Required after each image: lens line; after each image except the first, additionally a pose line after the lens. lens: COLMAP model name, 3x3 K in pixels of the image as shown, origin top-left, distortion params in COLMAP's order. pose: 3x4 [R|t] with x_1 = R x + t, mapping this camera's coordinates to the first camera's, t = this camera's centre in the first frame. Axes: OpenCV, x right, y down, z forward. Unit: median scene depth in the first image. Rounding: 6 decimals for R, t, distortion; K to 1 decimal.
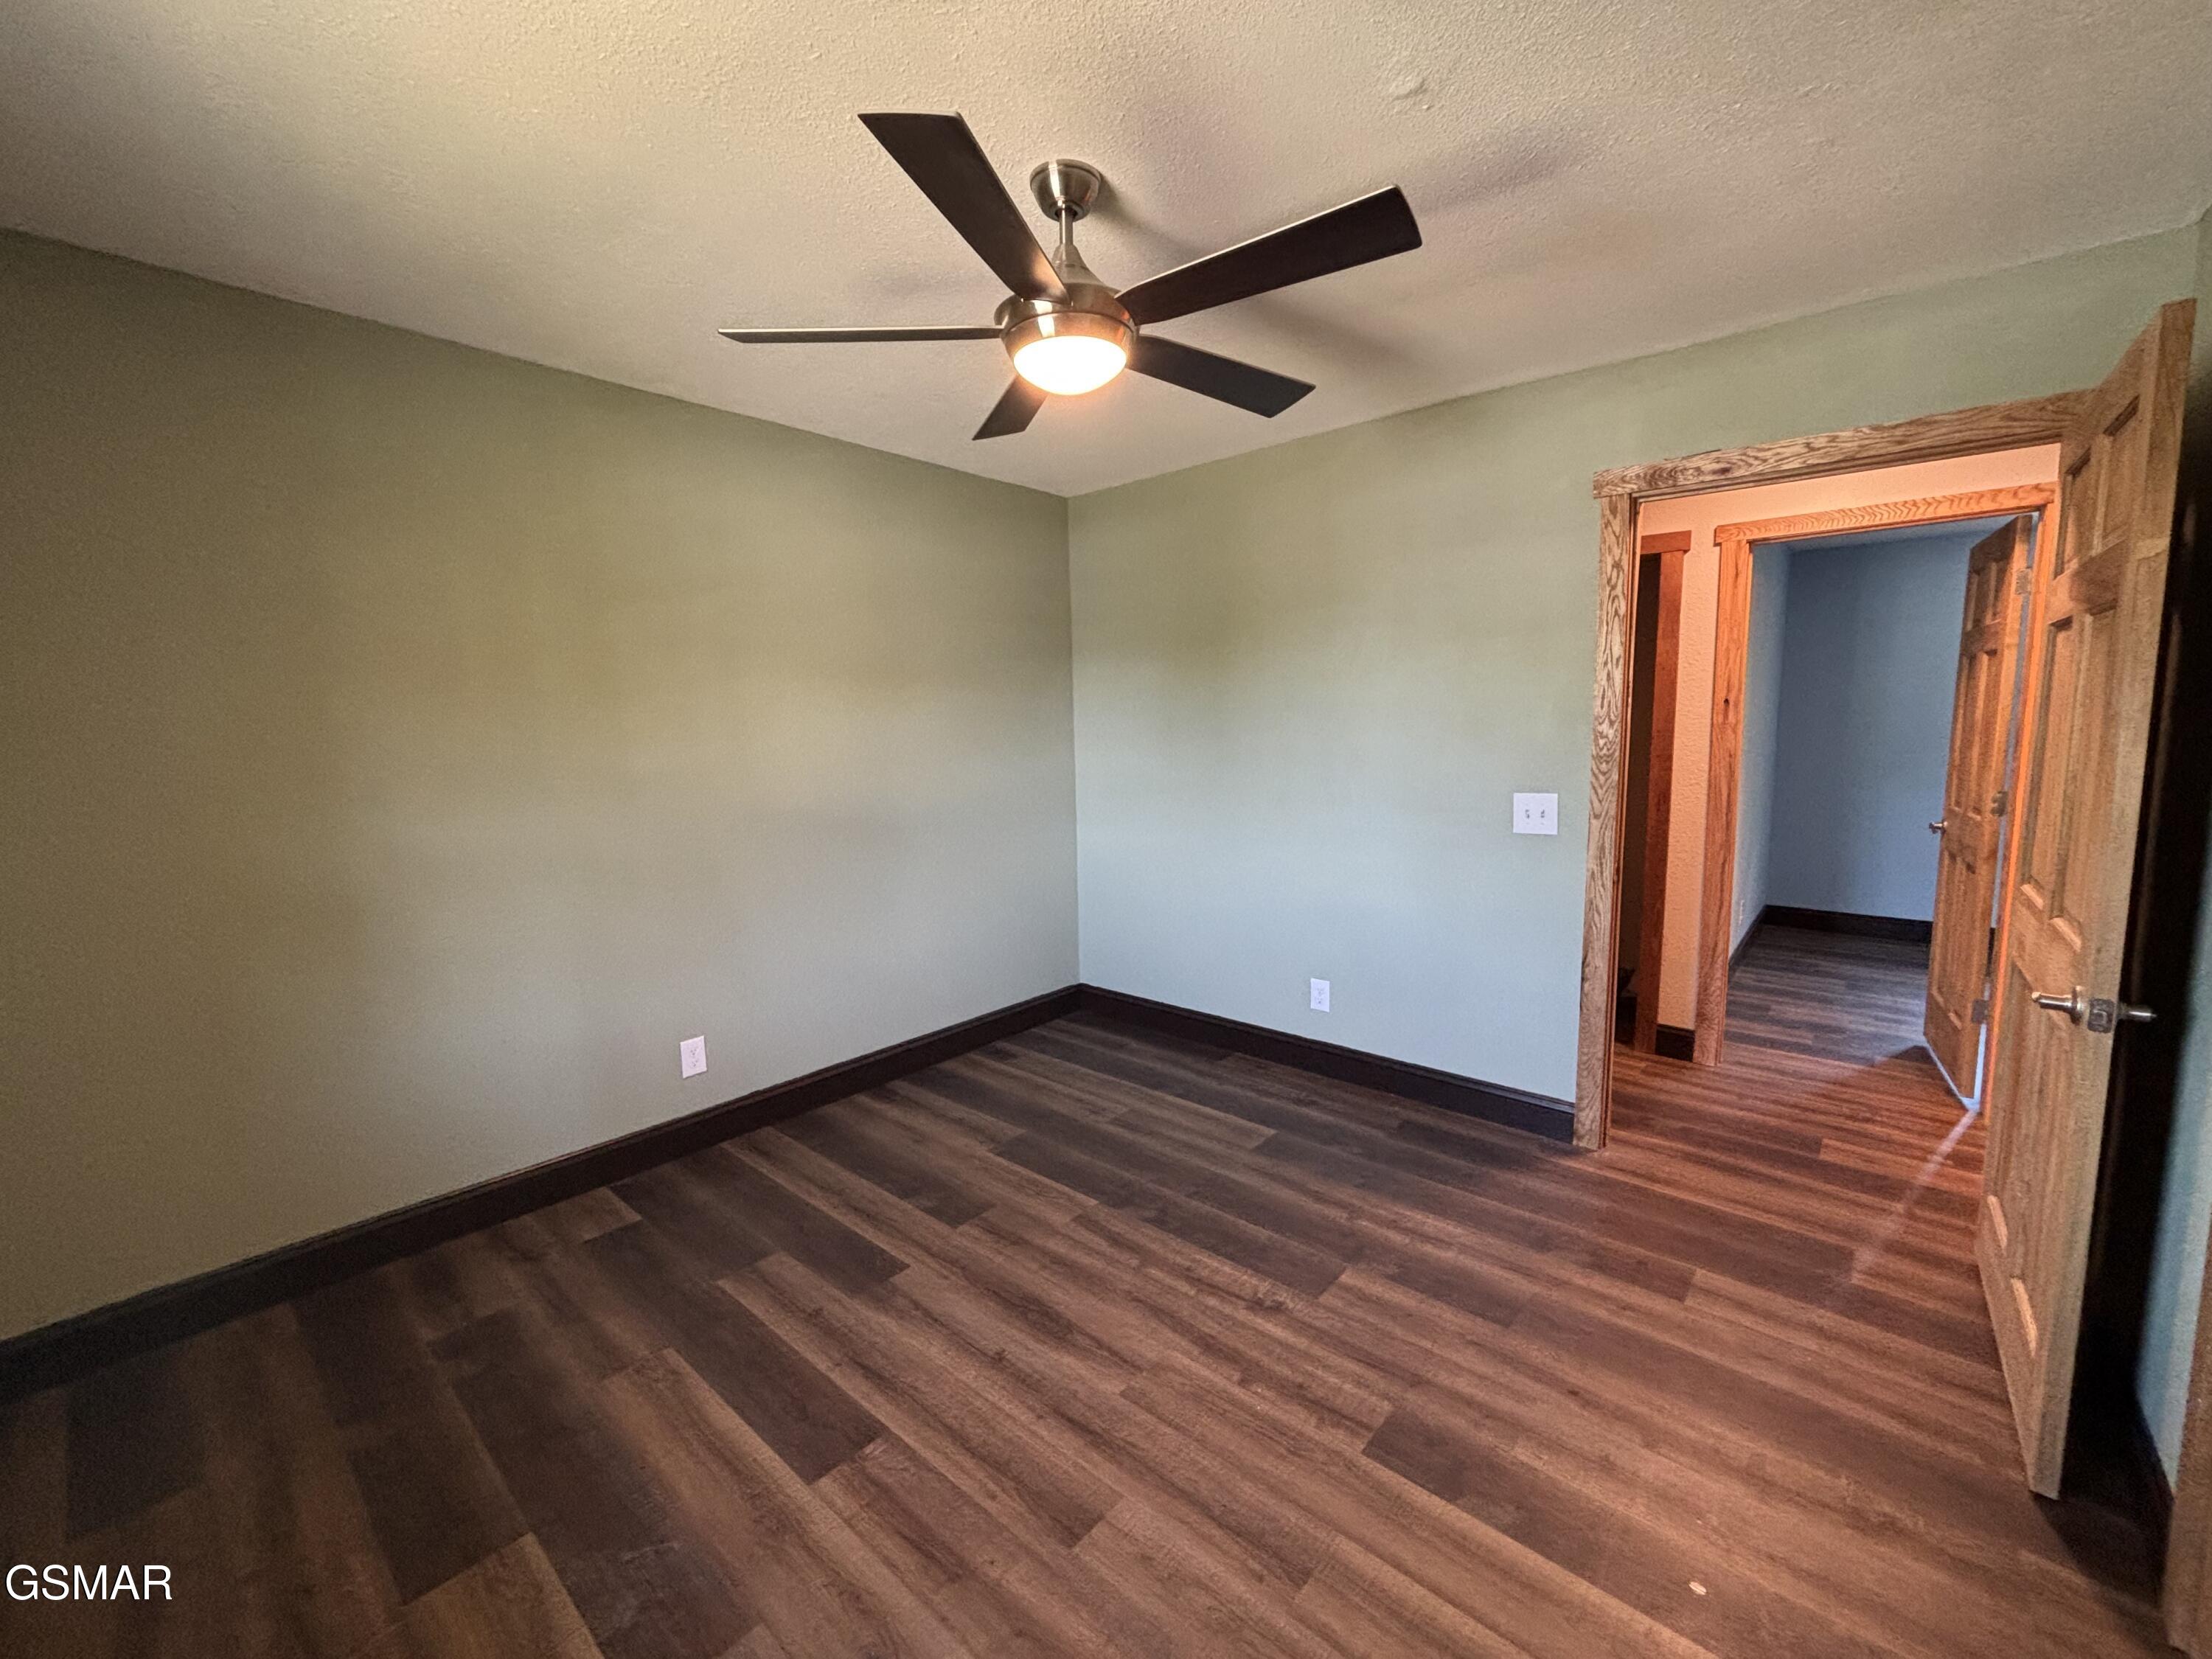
lens RADIAL K [[895.8, 0, 1118.2], [0, 895.8, 828.1], [0, 0, 1]] dist [0.007848, -0.001825]
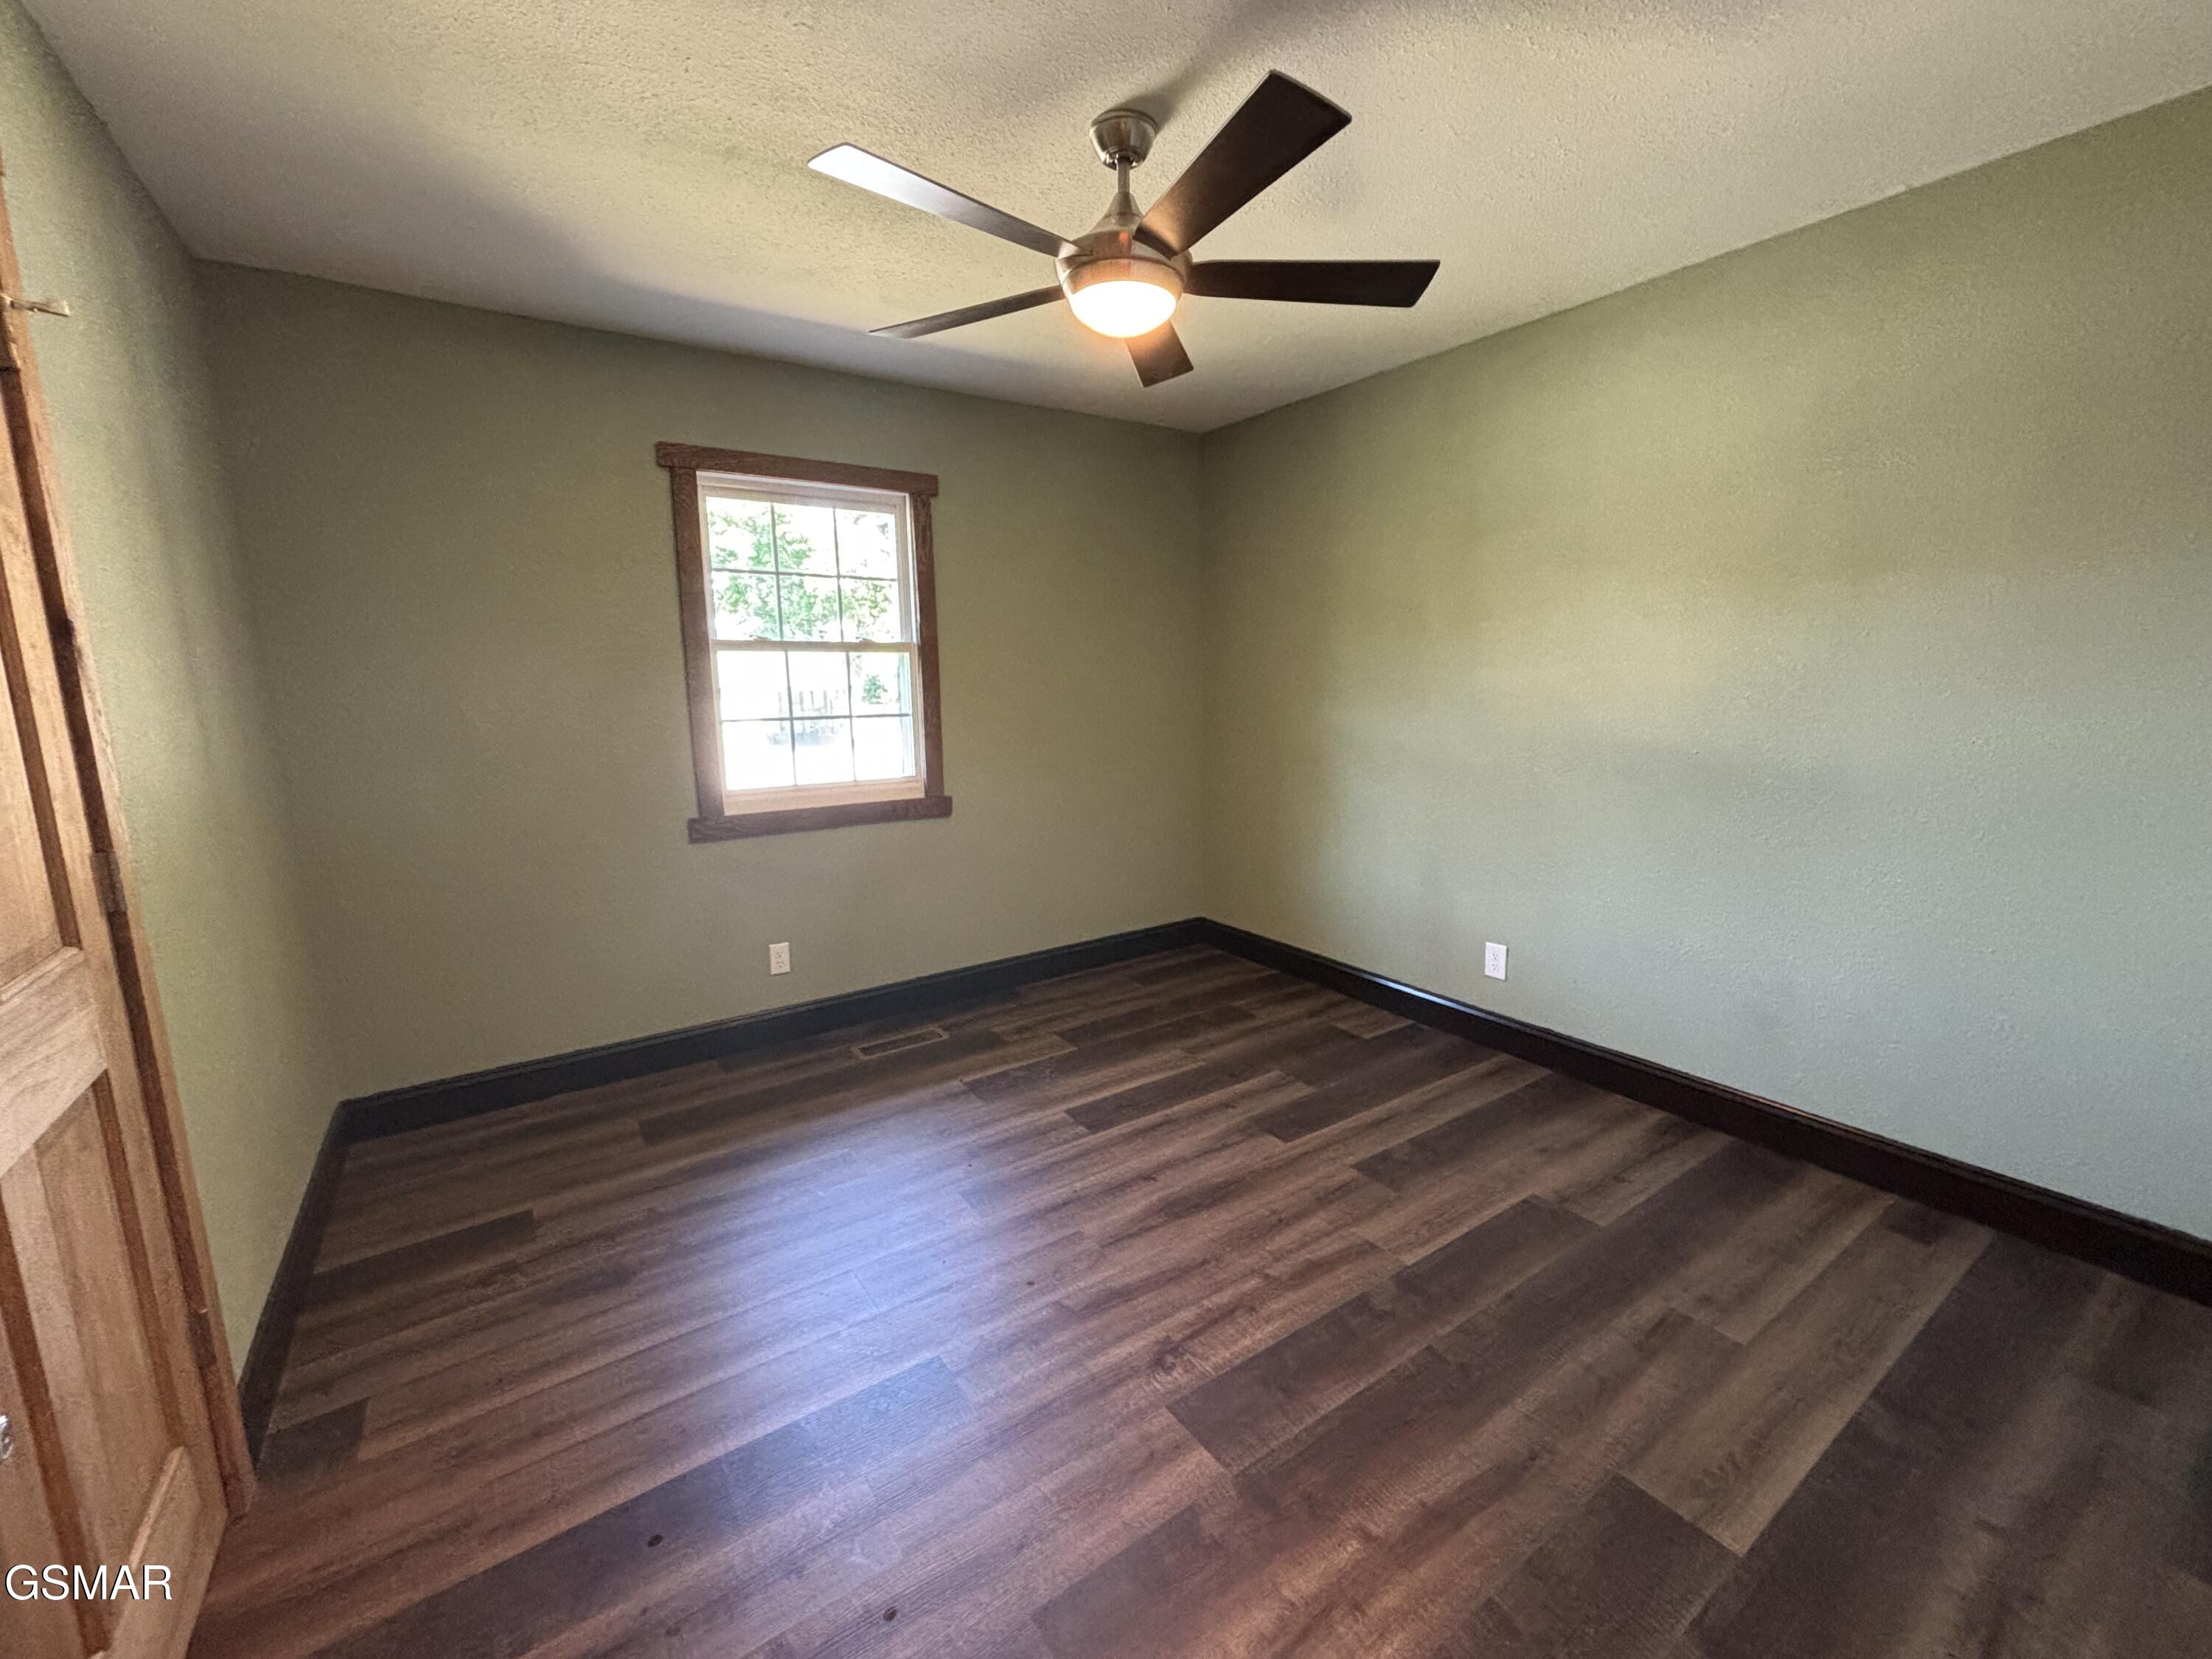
lens RADIAL K [[895.8, 0, 1113.4], [0, 895.8, 837.9], [0, 0, 1]] dist [0.007848, -0.001825]
pose [[-0.240396, 0.192640, -0.951367, 0.757601], [-0.098609, 0.970192, 0.221369, -0.098858], [0.965653, 0.147029, -0.214234, 0.914993]]
